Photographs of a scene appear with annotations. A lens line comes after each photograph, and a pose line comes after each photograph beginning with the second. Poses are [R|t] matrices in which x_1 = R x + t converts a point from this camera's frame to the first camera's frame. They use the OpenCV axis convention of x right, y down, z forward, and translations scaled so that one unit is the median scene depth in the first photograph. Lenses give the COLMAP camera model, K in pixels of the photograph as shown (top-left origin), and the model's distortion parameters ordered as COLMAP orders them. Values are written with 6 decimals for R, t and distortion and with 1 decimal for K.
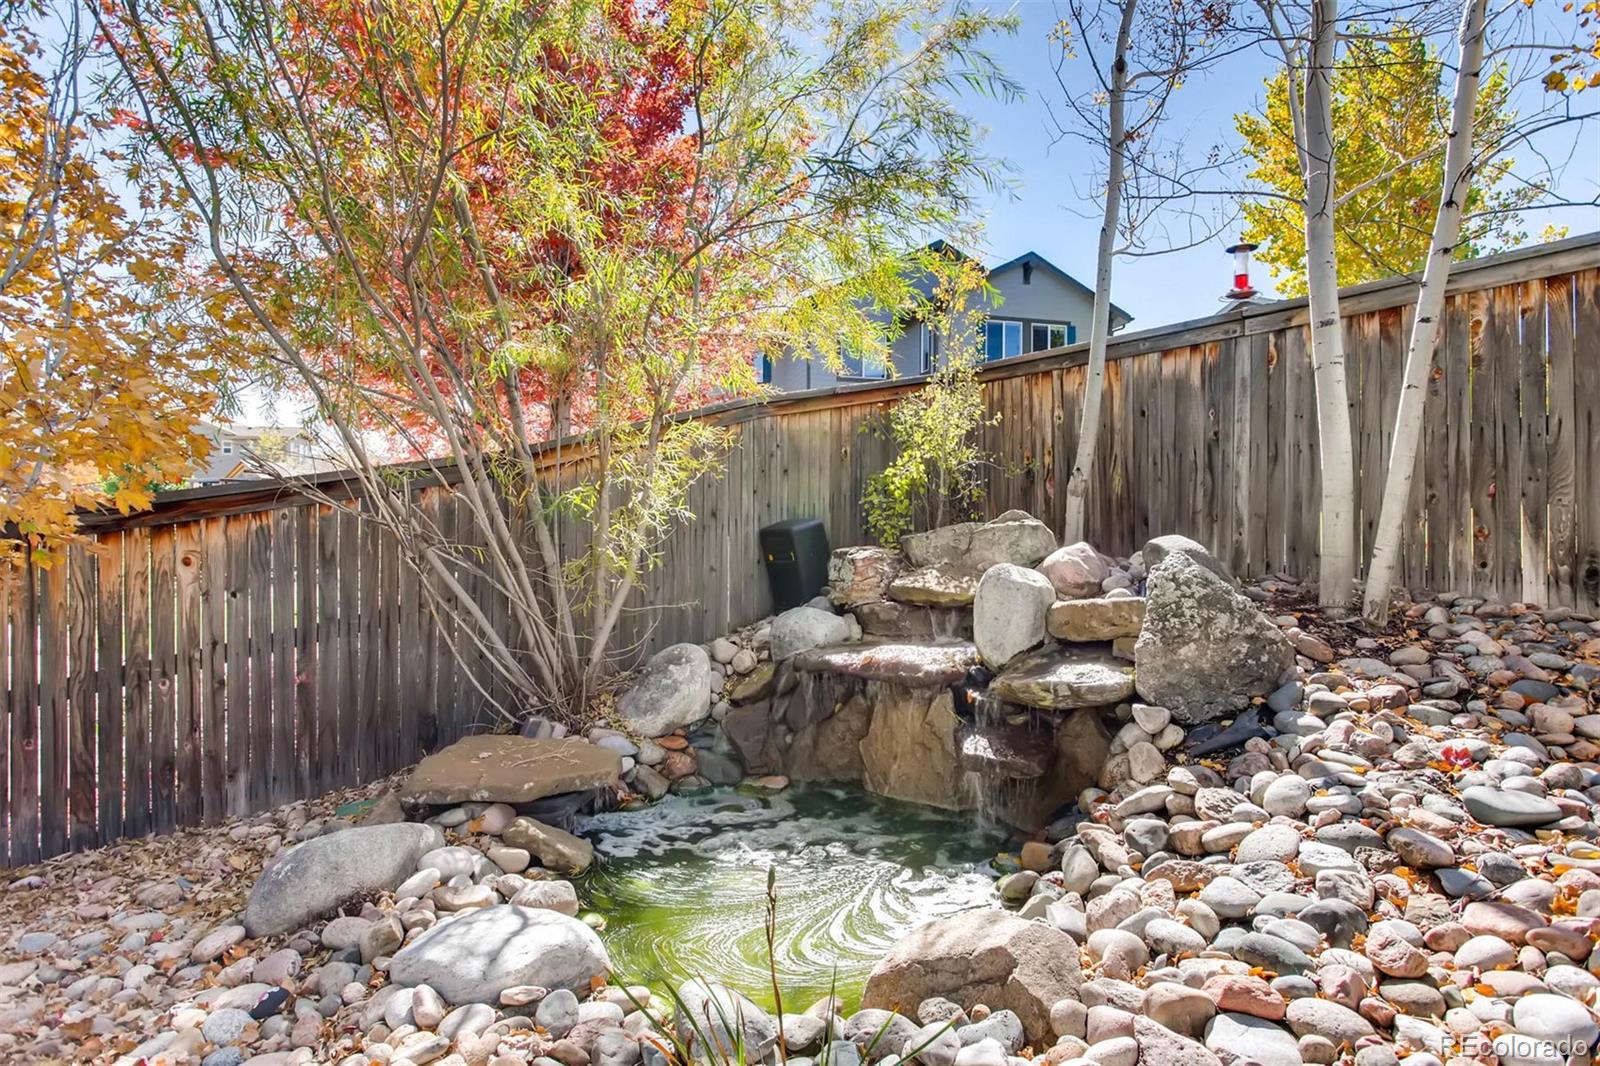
lens RADIAL K [[873.2, 0, 796.3], [0, 873.2, 540.7], [0, 0, 1]] dist [-0.024765, 0.000130]
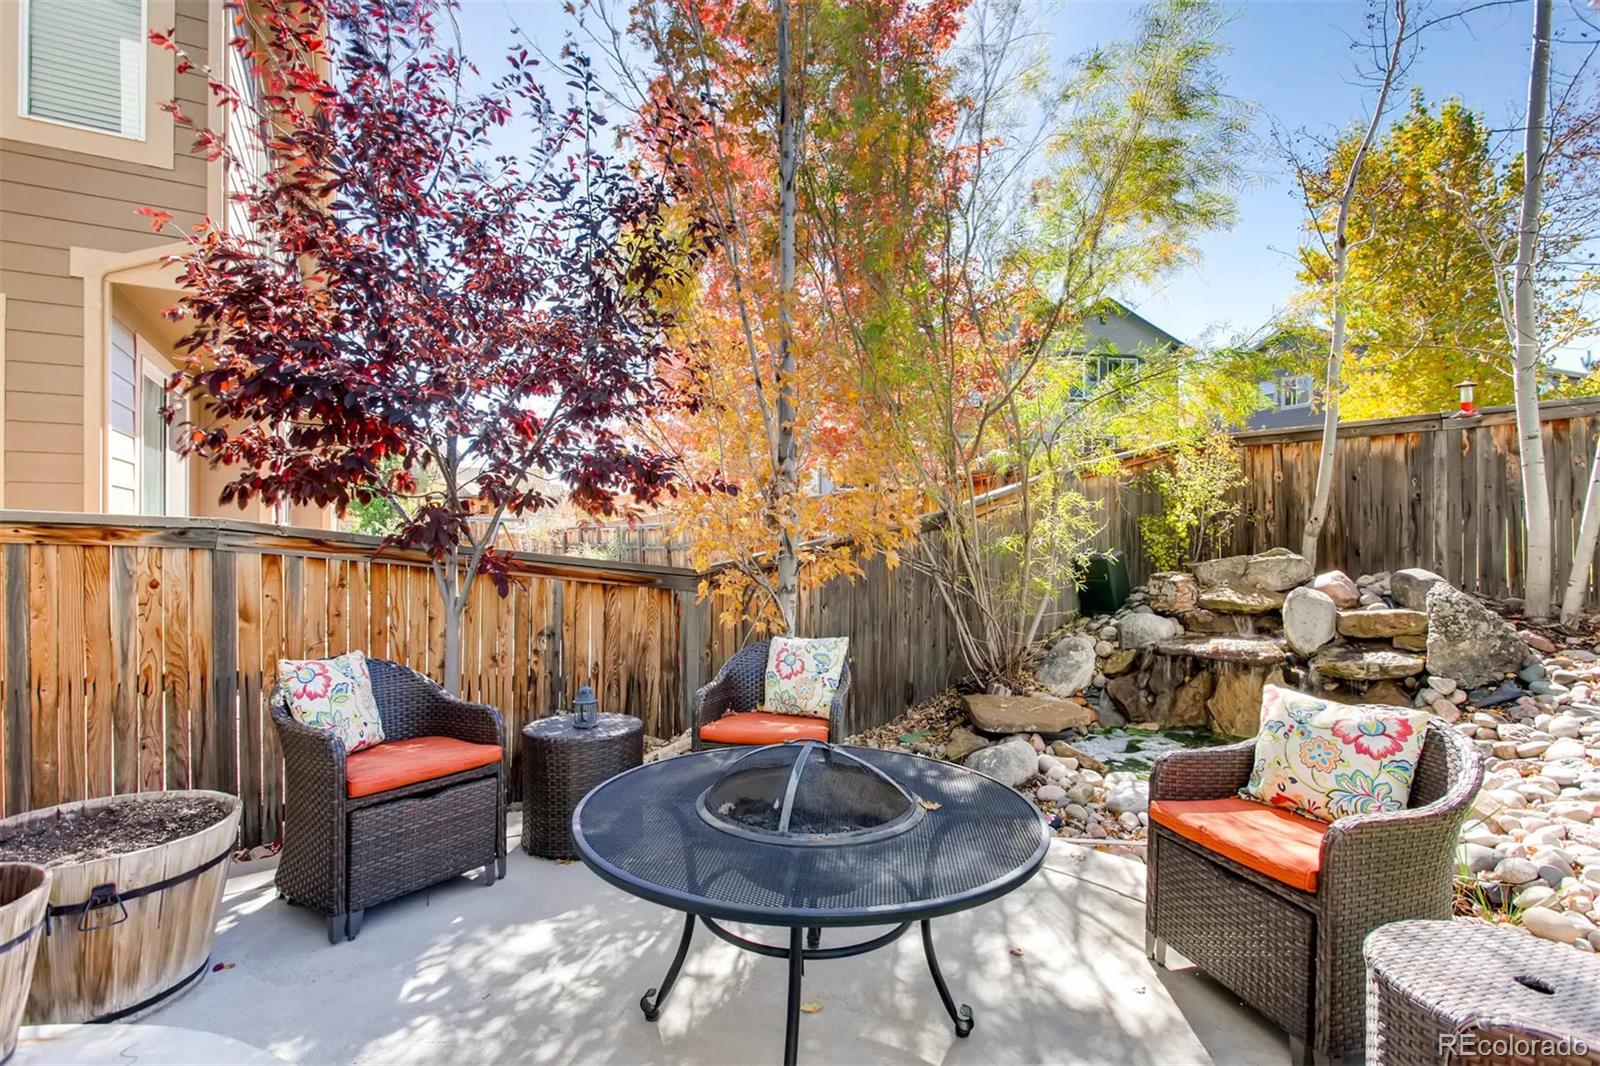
lens RADIAL K [[770.5, 0, 803.2], [0, 770.5, 522.9], [0, 0, 1]] dist [-0.006335, -0.001316]
pose [[0.997817, -0.005349, -0.065827, -0.583130], [0.004051, 0.999795, -0.019844, -0.067562], [0.065920, 0.019534, 0.997634, -0.450546]]
